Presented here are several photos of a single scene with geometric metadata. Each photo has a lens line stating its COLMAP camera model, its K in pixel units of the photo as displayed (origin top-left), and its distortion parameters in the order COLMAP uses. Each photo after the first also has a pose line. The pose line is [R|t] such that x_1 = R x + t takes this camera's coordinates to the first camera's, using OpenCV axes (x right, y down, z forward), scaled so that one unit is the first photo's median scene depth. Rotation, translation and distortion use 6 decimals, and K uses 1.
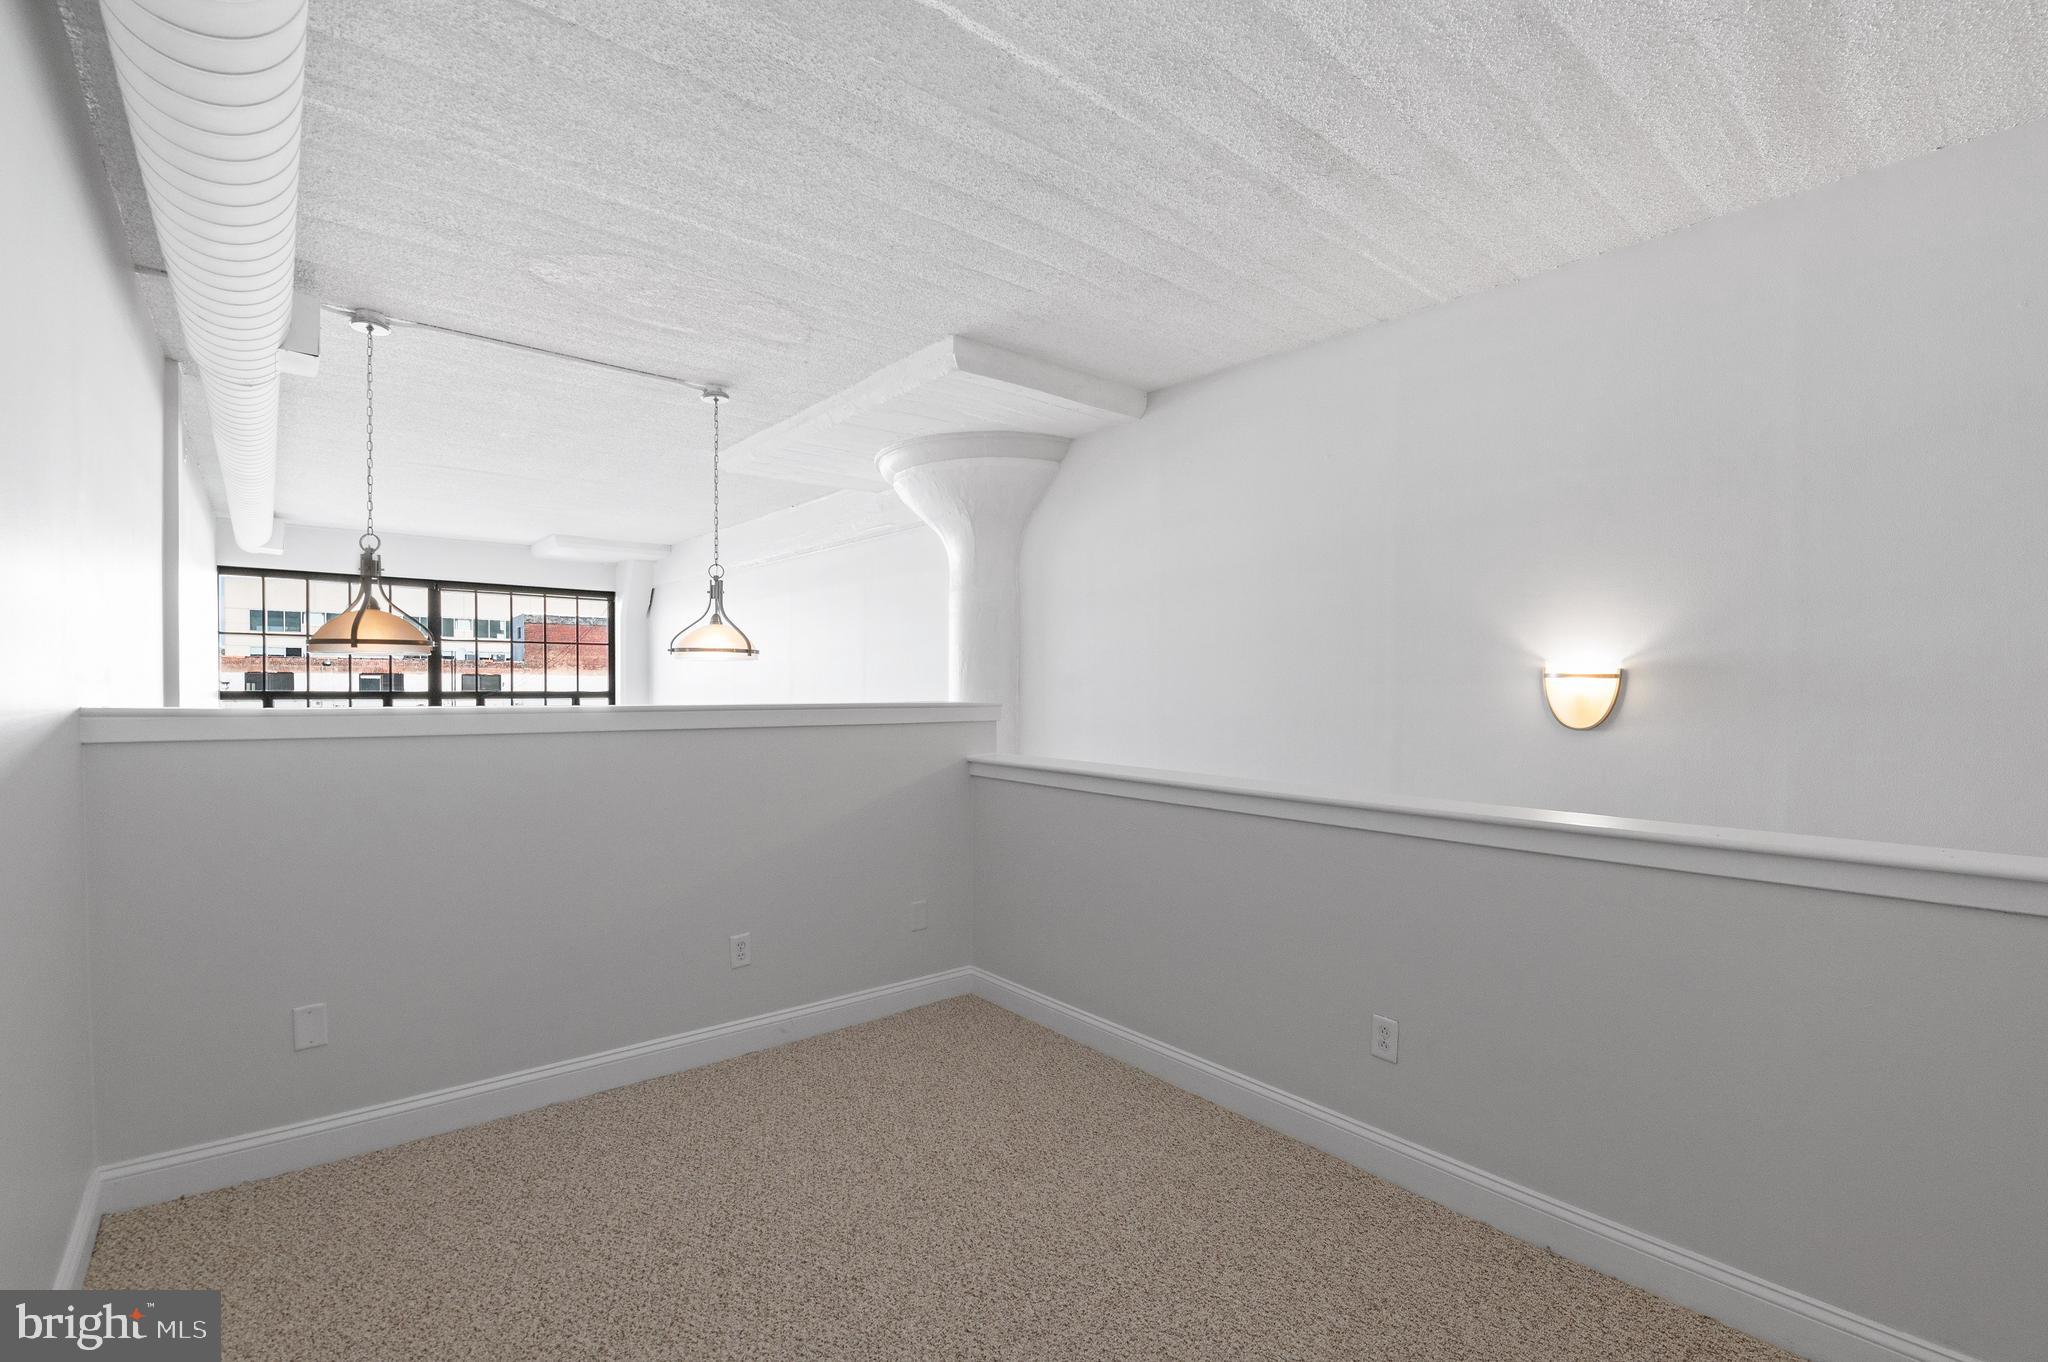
lens RADIAL K [[911.2, 0, 1017.4], [0, 911.2, 697.9], [0, 0, 1]] dist [0.000681, -0.010274]
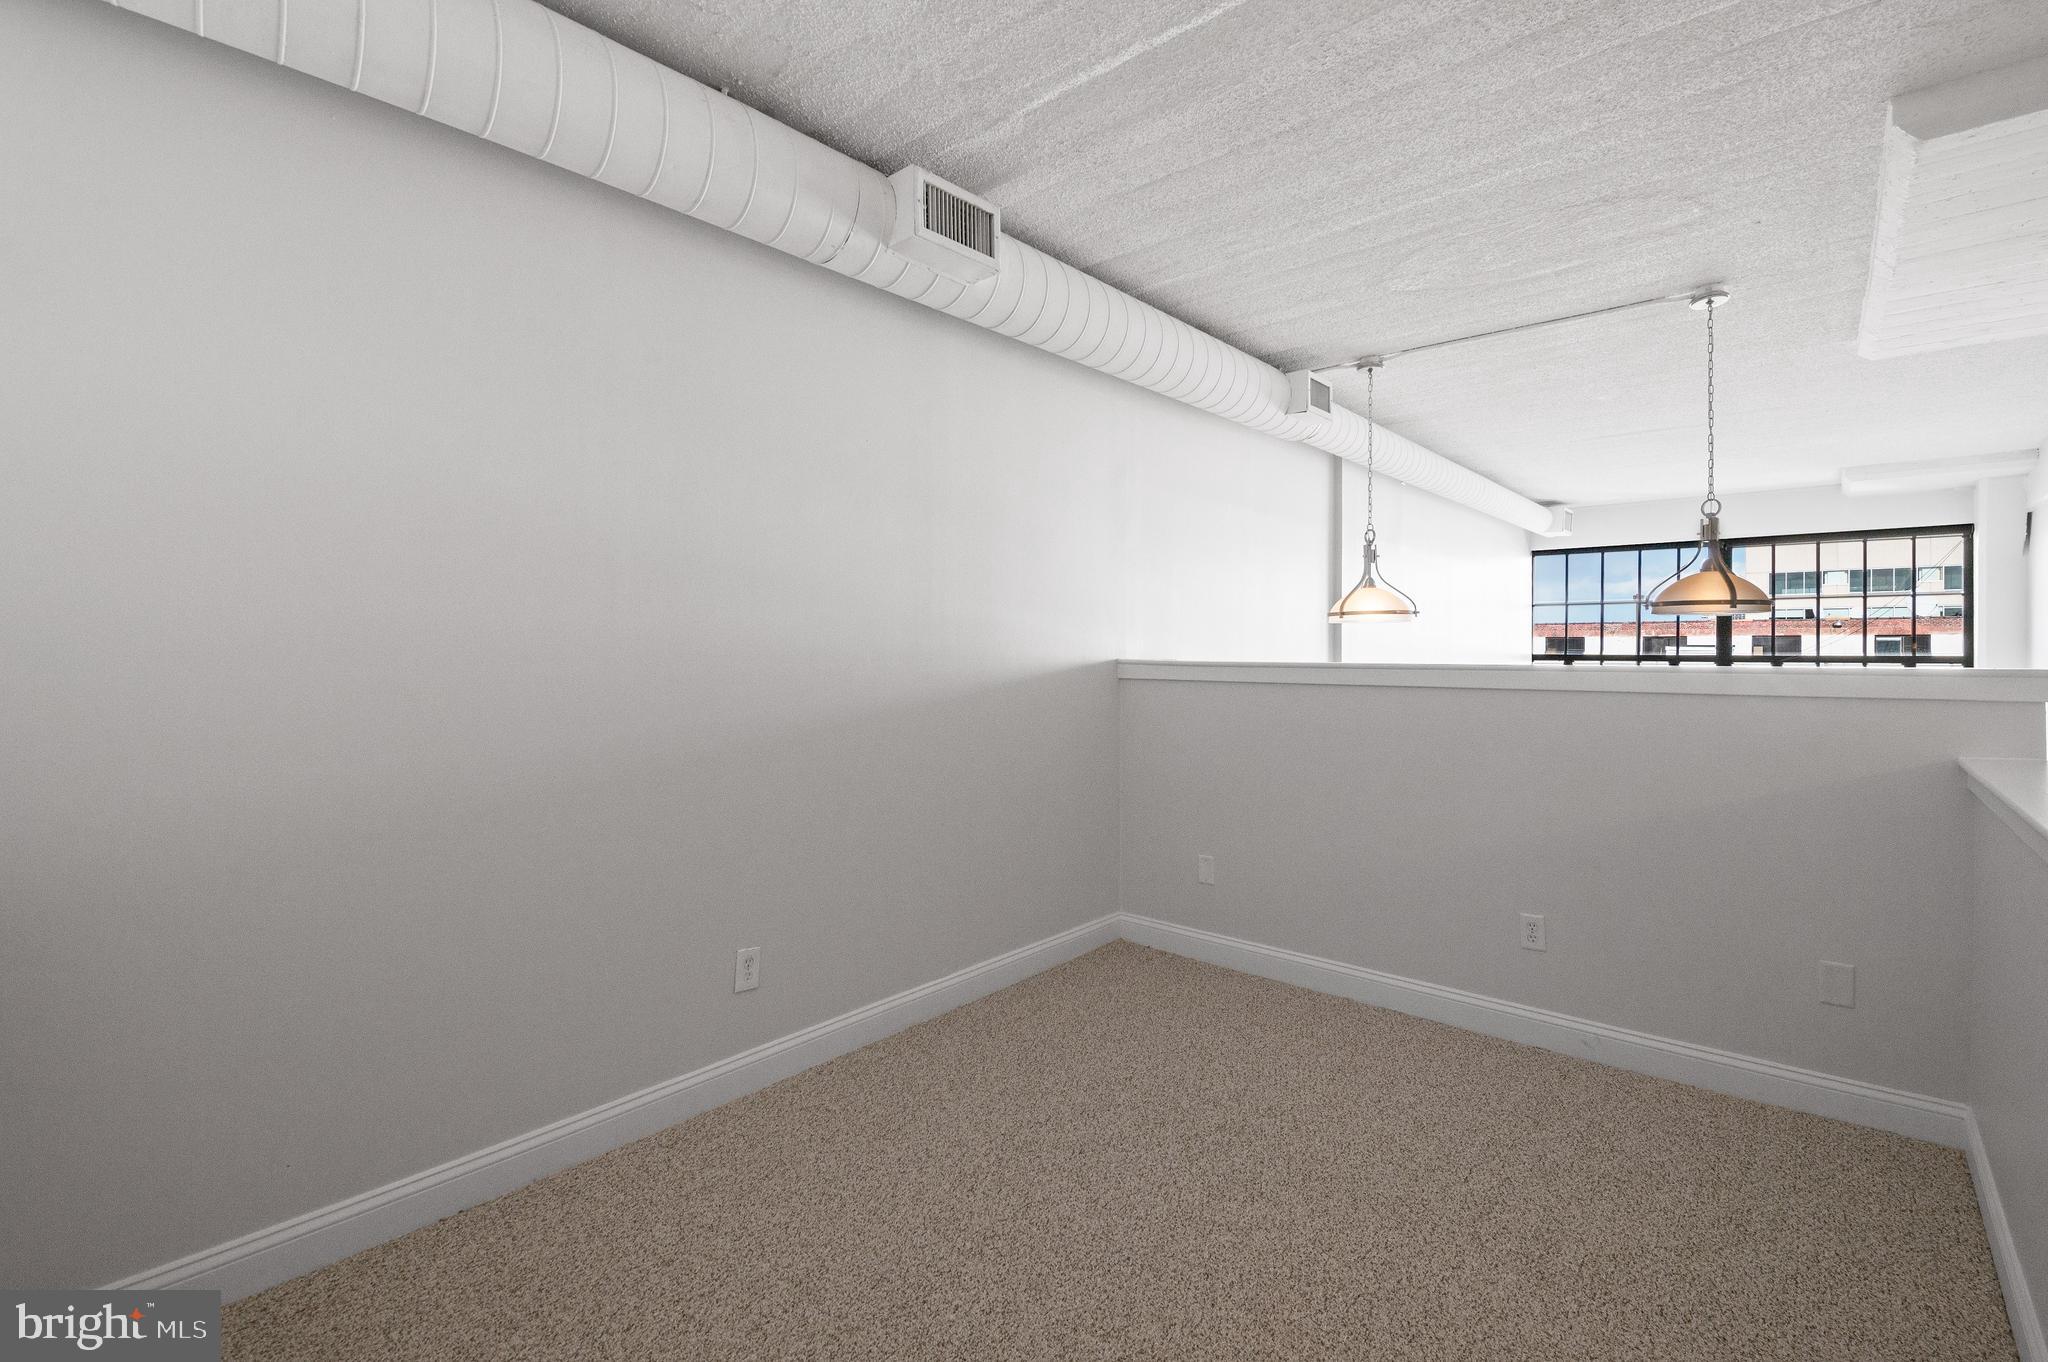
lens RADIAL K [[905.0, 0, 1028.4], [0, 905.0, 653.2], [0, 0, 1]] dist [0.001931, -0.010537]
pose [[0.161483, 0.000991, -0.986875, 0.379097], [-0.010620, 0.999943, -0.000734, 0.000492], [0.986818, 0.010599, 0.161484, 0.252824]]
